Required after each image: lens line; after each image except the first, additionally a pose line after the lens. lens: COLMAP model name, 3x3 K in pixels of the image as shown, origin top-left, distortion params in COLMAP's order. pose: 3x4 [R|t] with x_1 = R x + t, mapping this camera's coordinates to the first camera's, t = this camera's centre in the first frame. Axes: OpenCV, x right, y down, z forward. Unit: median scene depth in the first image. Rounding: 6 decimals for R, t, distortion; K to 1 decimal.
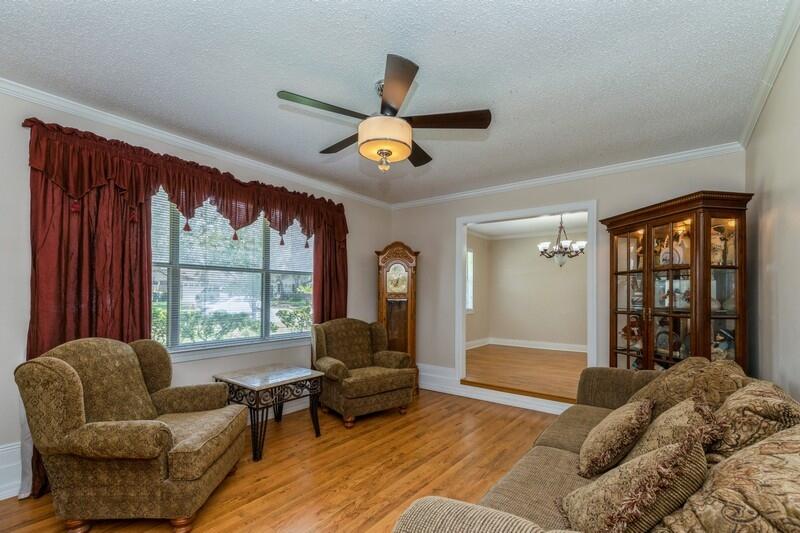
lens RADIAL K [[363.4, 0, 400.3], [0, 363.4, 292.7], [0, 0, 1]] dist [-0.000120, -0.000092]
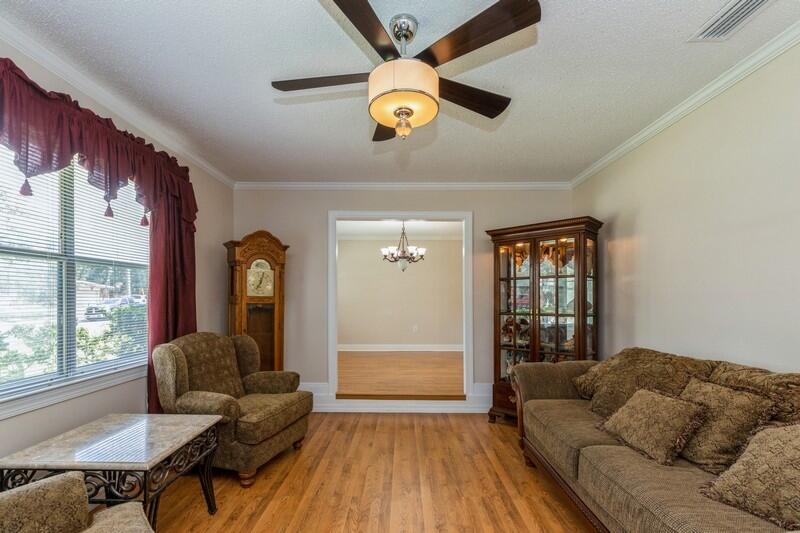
lens RADIAL K [[373.7, 0, 399.1], [0, 373.7, 298.8], [0, 0, 1]] dist [0.001040, -0.000292]
pose [[0.797469, -0.004138, 0.603346, -0.300262], [-0.000064, 0.999976, 0.006942, 0.000611], [-0.603360, -0.005575, 0.797449, 0.210020]]
